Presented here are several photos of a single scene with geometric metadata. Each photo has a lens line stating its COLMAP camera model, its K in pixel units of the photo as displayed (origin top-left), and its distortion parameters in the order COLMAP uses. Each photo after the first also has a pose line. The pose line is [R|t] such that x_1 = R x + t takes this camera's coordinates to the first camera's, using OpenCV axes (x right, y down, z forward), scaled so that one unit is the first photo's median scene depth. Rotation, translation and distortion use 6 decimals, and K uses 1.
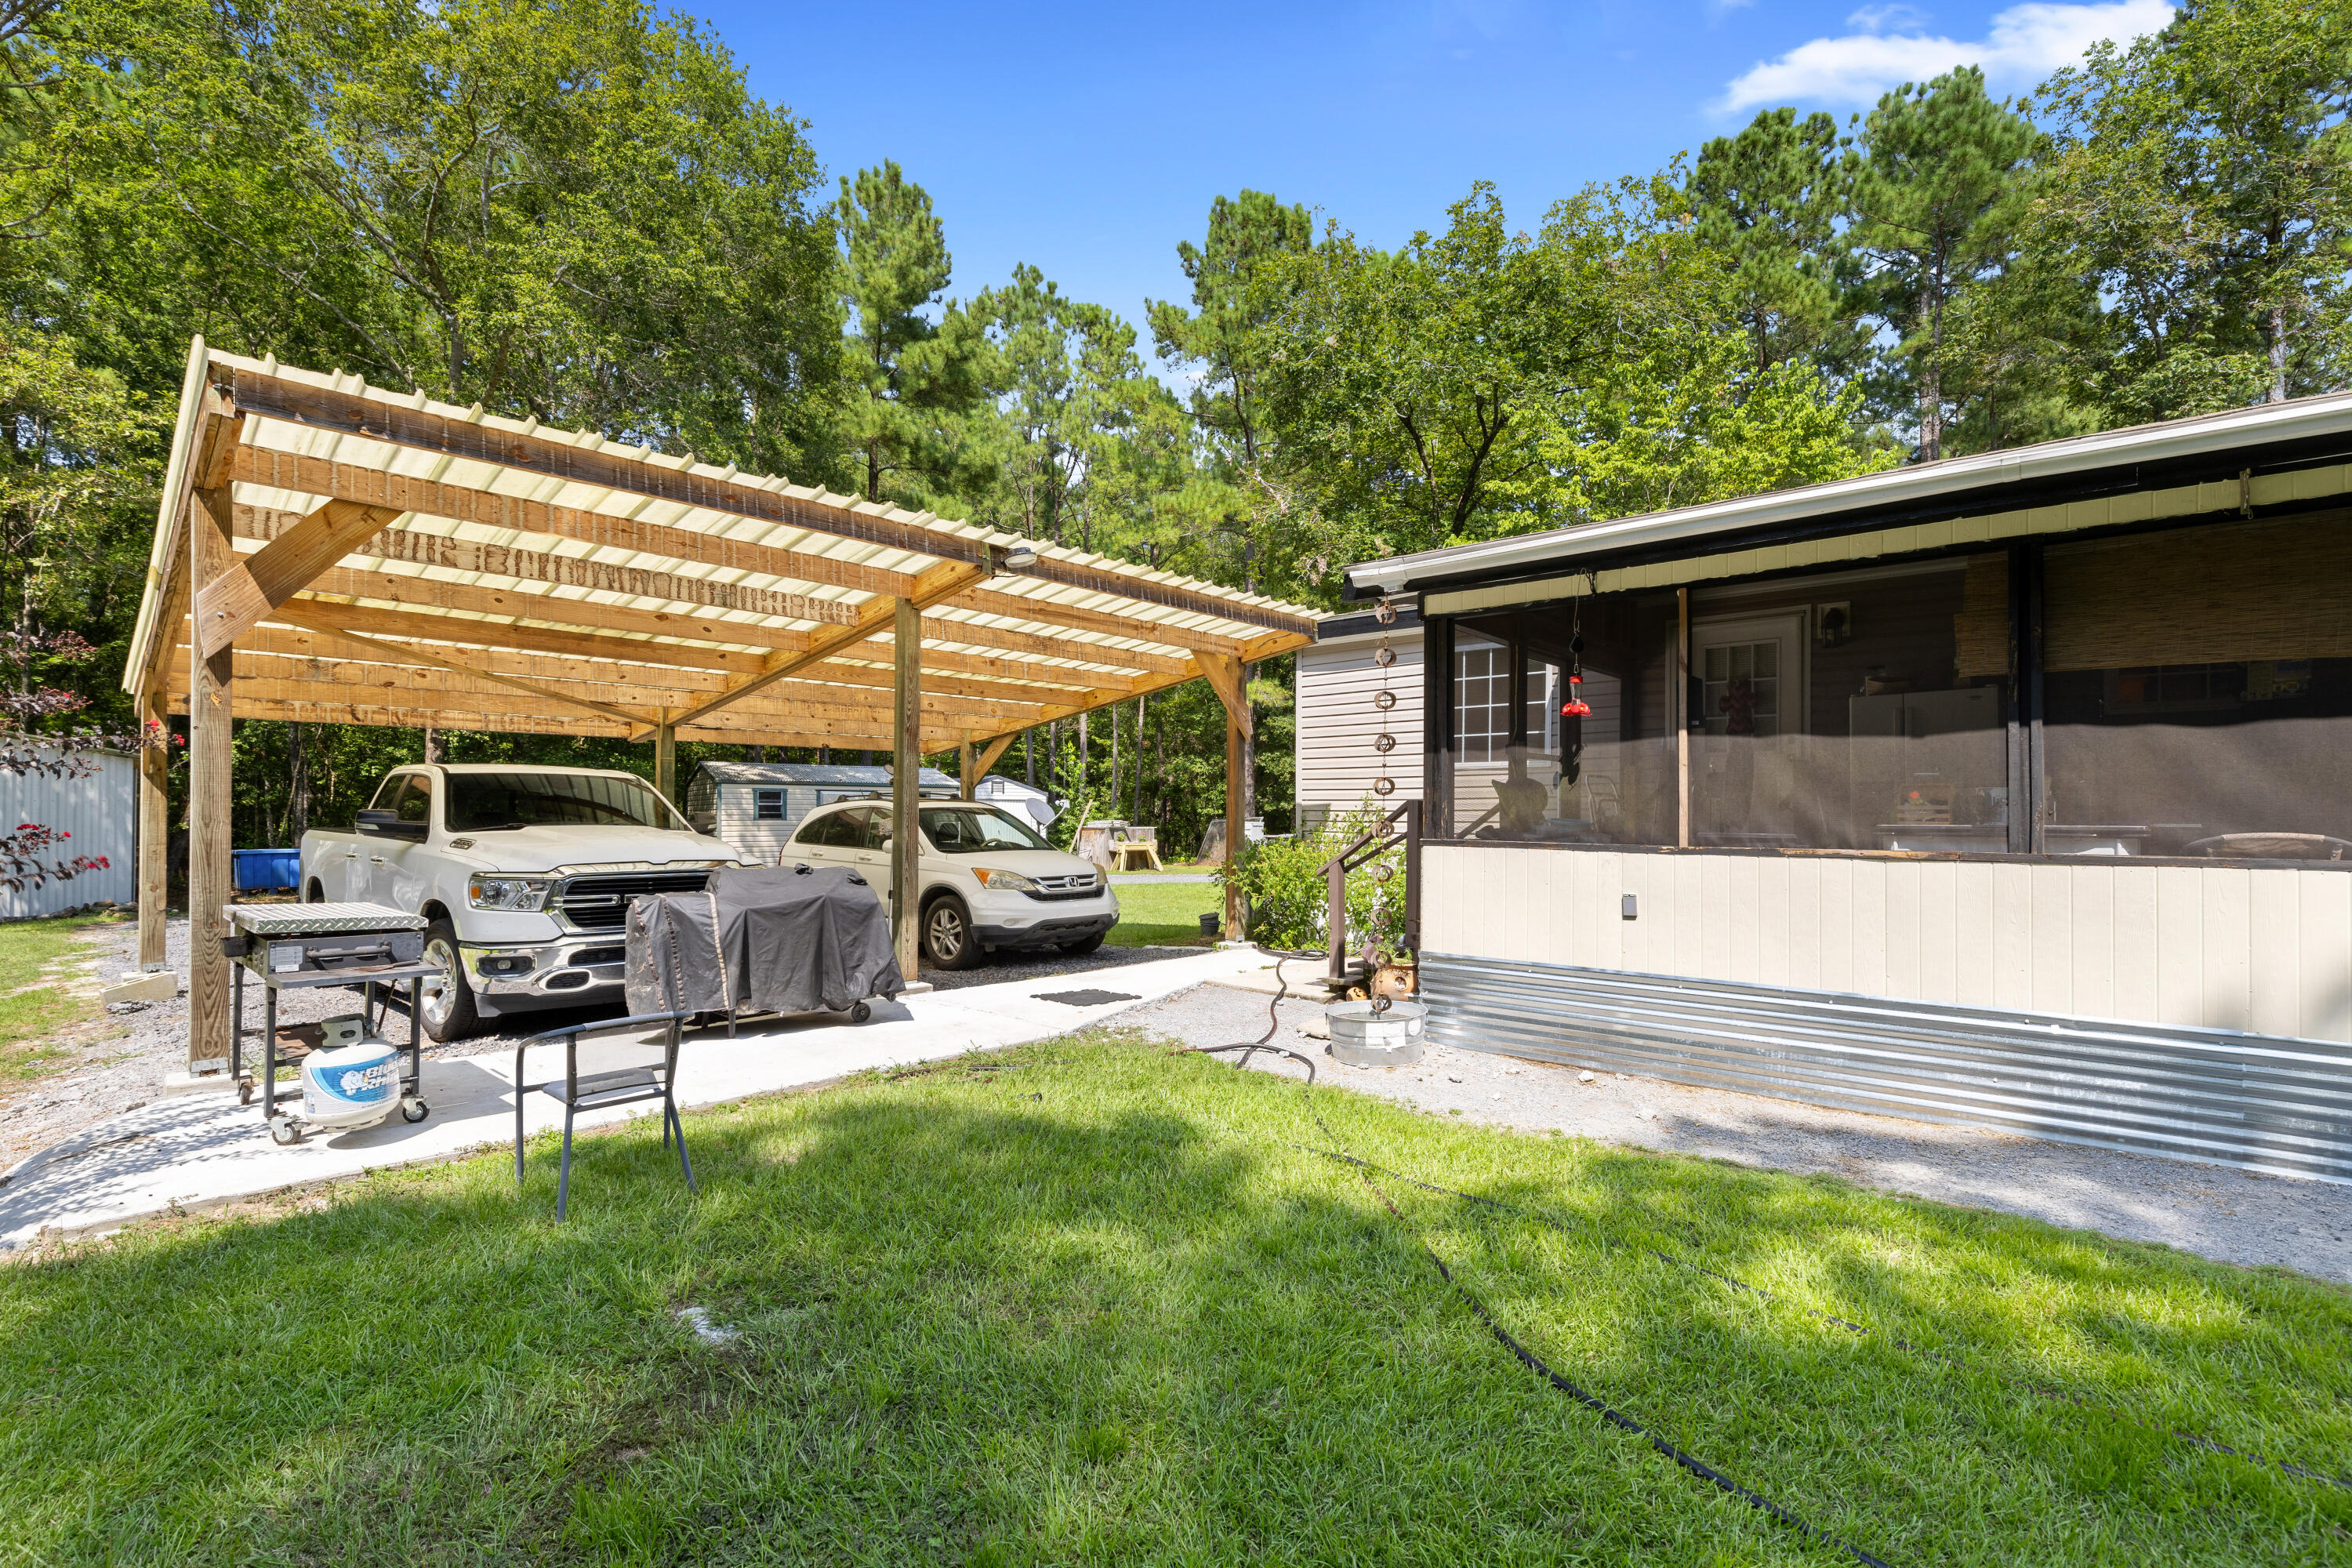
lens RADIAL K [[1079.5, 0, 1170.9], [0, 1079.5, 803.1], [0, 0, 1]] dist [0.007369, -0.000159]
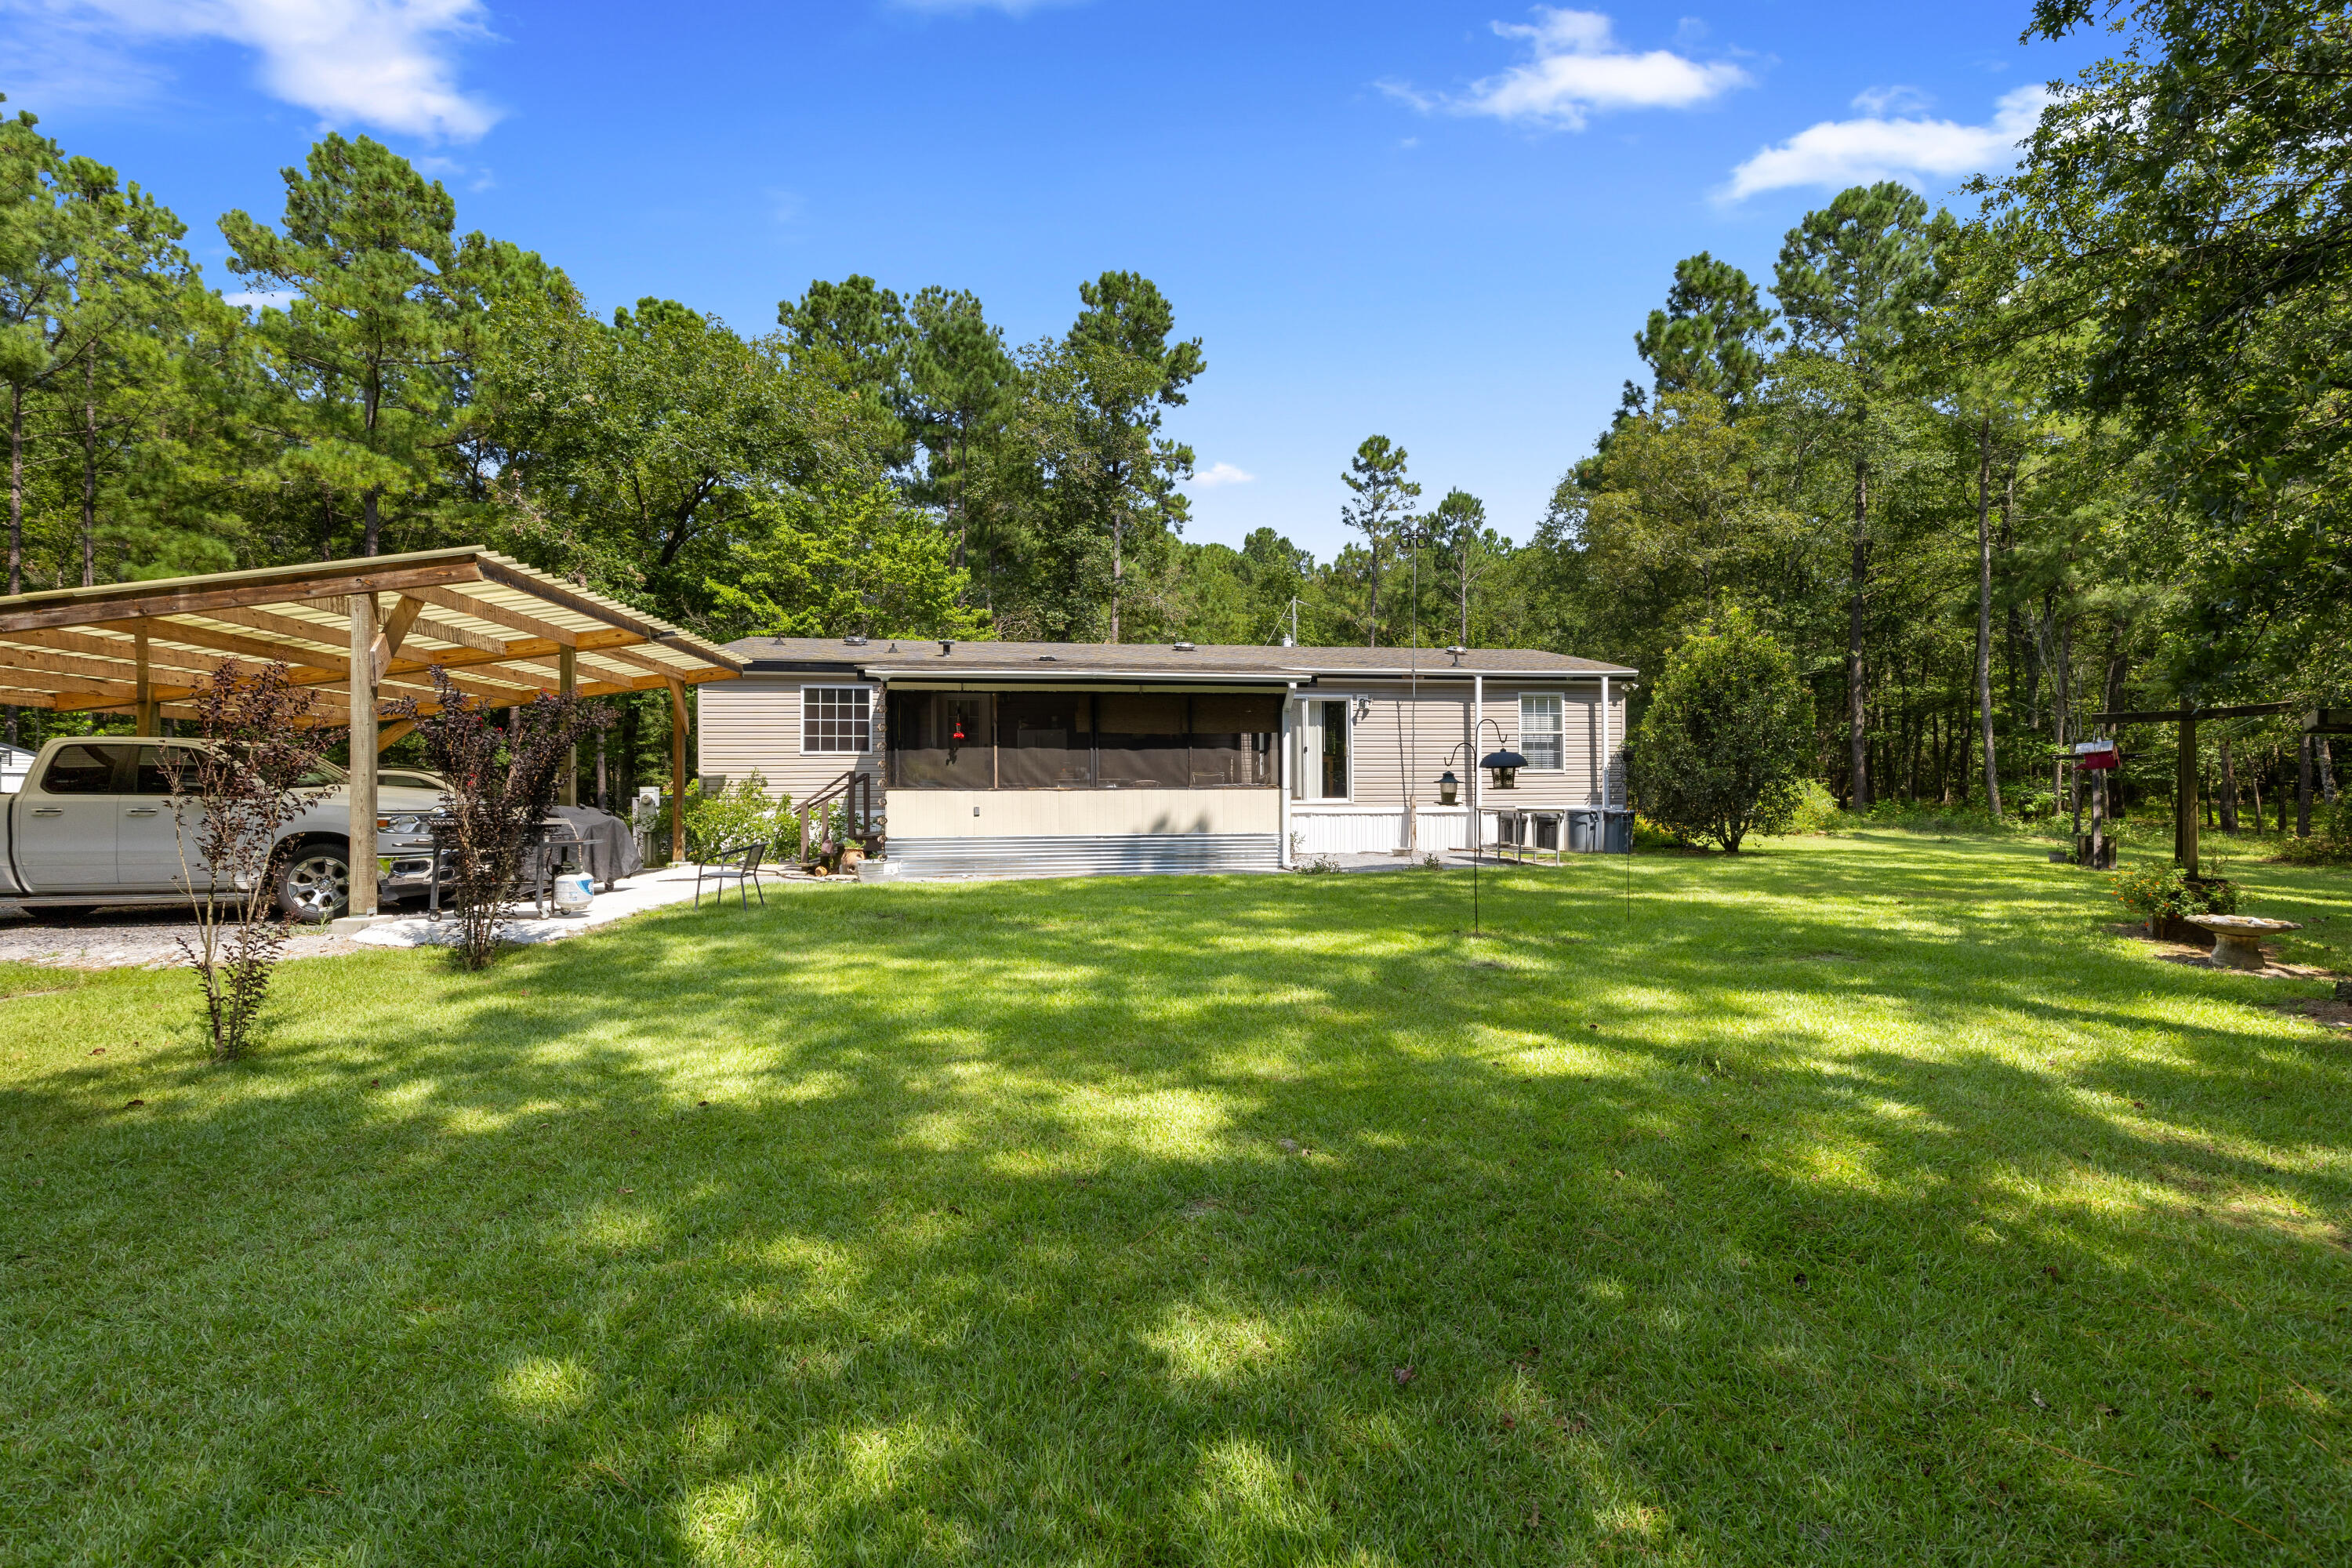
lens RADIAL K [[1079.5, 0, 1166.2], [0, 1079.5, 780.8], [0, 0, 1]] dist [0.007369, -0.000159]
pose [[0.658057, 0.003308, 0.752960, -0.495745], [-0.000708, 0.999993, -0.003775, 0.012368], [-0.752967, 0.001951, 0.658055, -0.428709]]
